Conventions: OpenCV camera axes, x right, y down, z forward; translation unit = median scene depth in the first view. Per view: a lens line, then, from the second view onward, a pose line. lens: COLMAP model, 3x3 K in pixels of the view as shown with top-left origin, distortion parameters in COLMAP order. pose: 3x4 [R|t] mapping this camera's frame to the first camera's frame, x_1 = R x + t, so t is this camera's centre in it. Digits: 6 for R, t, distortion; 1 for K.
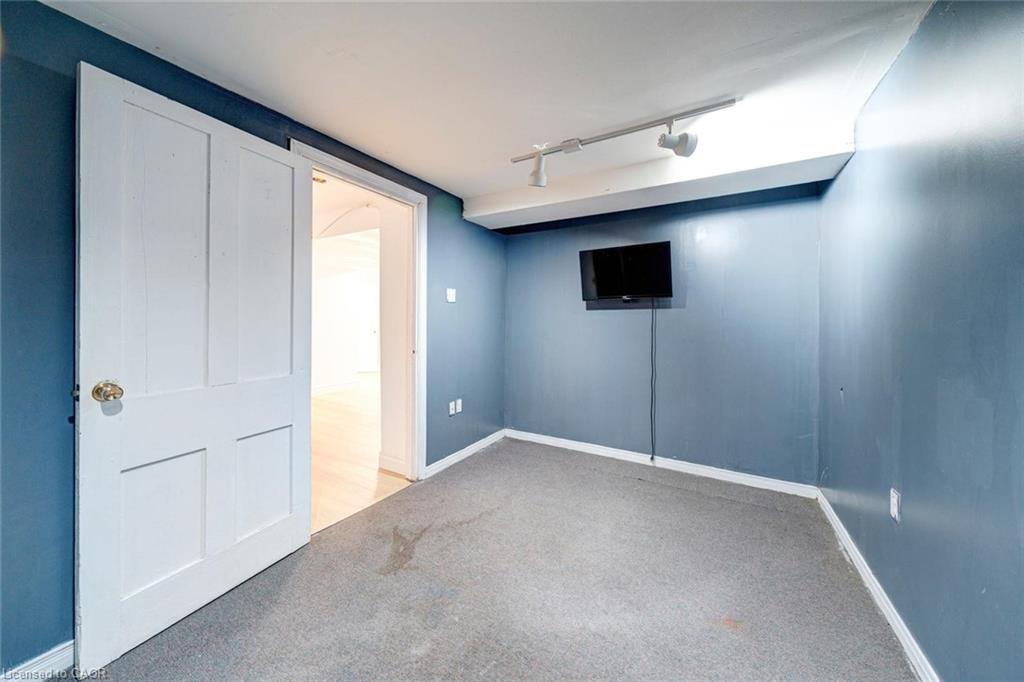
lens RADIAL K [[355.3, 0, 511.5], [0, 355.3, 317.6], [0, 0, 1]] dist [-0.001458, -0.000102]
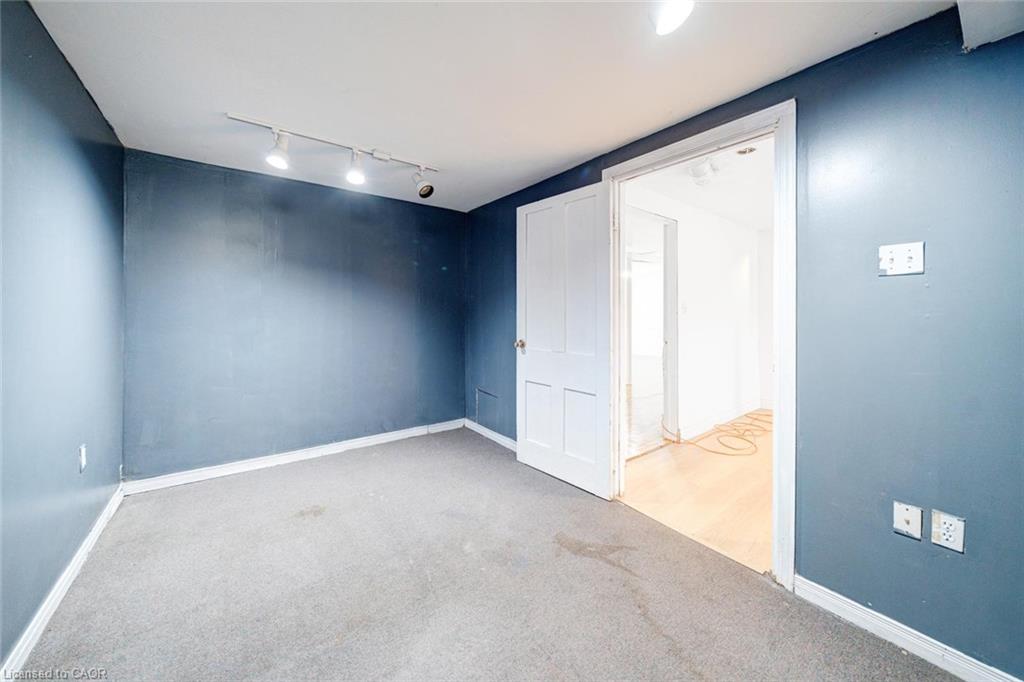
lens RADIAL K [[355.3, 0, 498.3], [0, 355.3, 314.7], [0, 0, 1]] dist [-0.001458, -0.000102]
pose [[-0.387471, -0.008390, -0.921844, 0.628509], [-0.009710, 0.999940, -0.005020, 0.019740], [0.921831, 0.007006, -0.387529, 1.044348]]
